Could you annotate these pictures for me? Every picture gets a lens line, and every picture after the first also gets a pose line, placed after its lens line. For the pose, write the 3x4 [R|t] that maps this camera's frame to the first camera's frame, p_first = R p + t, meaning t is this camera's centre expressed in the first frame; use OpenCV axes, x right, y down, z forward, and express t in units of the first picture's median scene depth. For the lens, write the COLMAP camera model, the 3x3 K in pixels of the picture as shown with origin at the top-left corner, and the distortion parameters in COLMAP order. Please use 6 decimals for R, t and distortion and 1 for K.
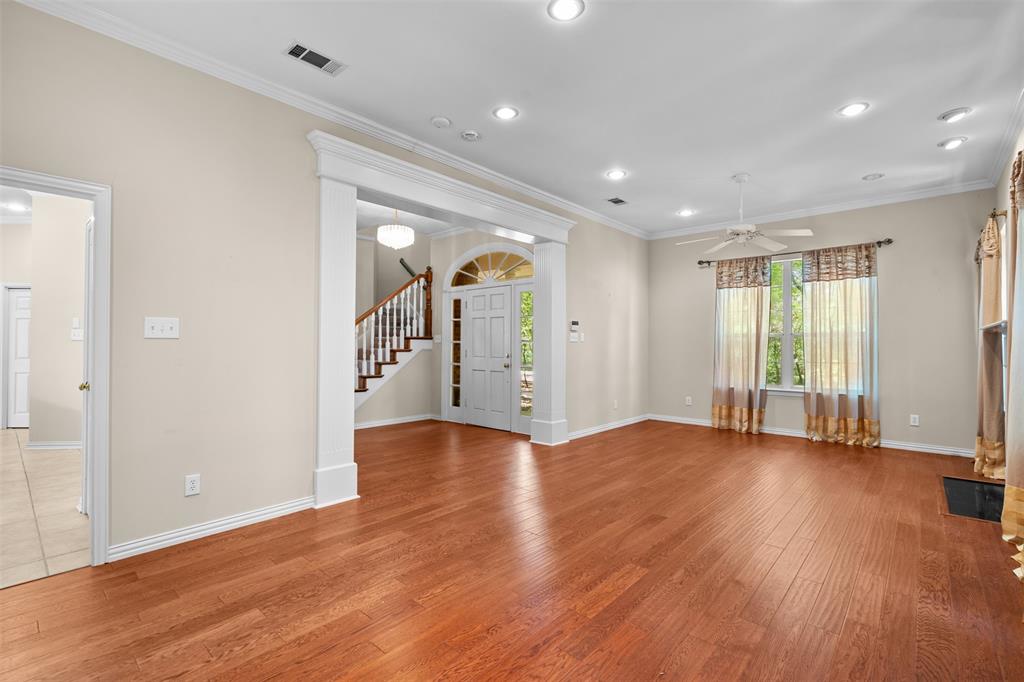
lens RADIAL K [[468.5, 0, 510.6], [0, 468.5, 343.0], [0, 0, 1]] dist [-0.001554, 0.000712]
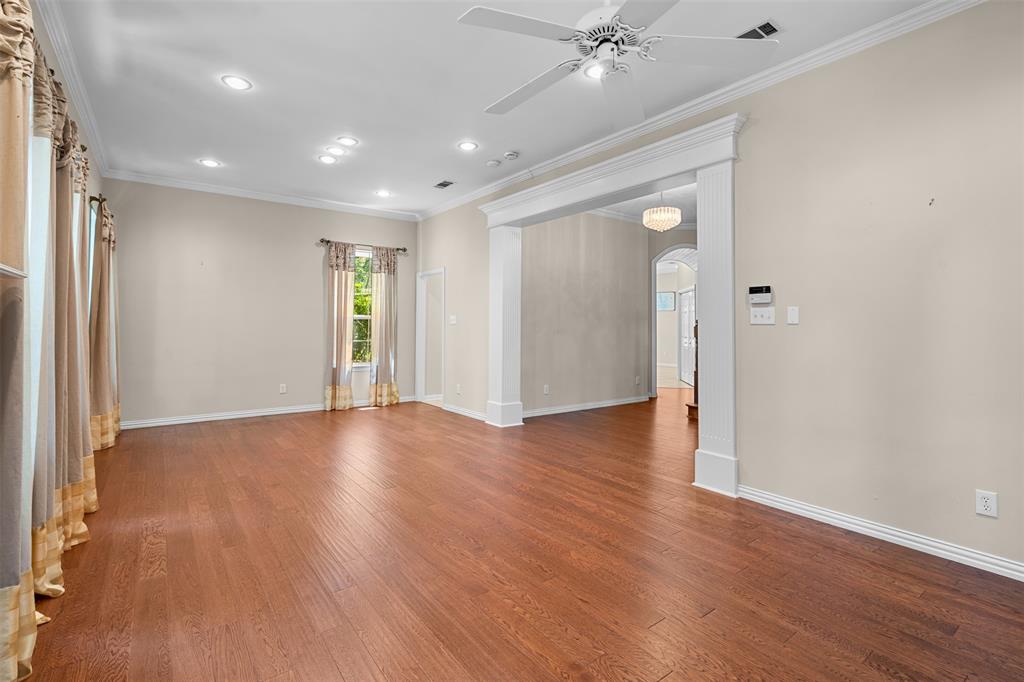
lens RADIAL K [[468.5, 0, 501.0], [0, 468.5, 321.3], [0, 0, 1]] dist [-0.001554, 0.000712]
pose [[-0.210835, -0.014830, -0.977409, 0.758448], [-0.006552, 0.999884, -0.013757, 0.003896], [0.977500, 0.003504, -0.210908, 0.848156]]
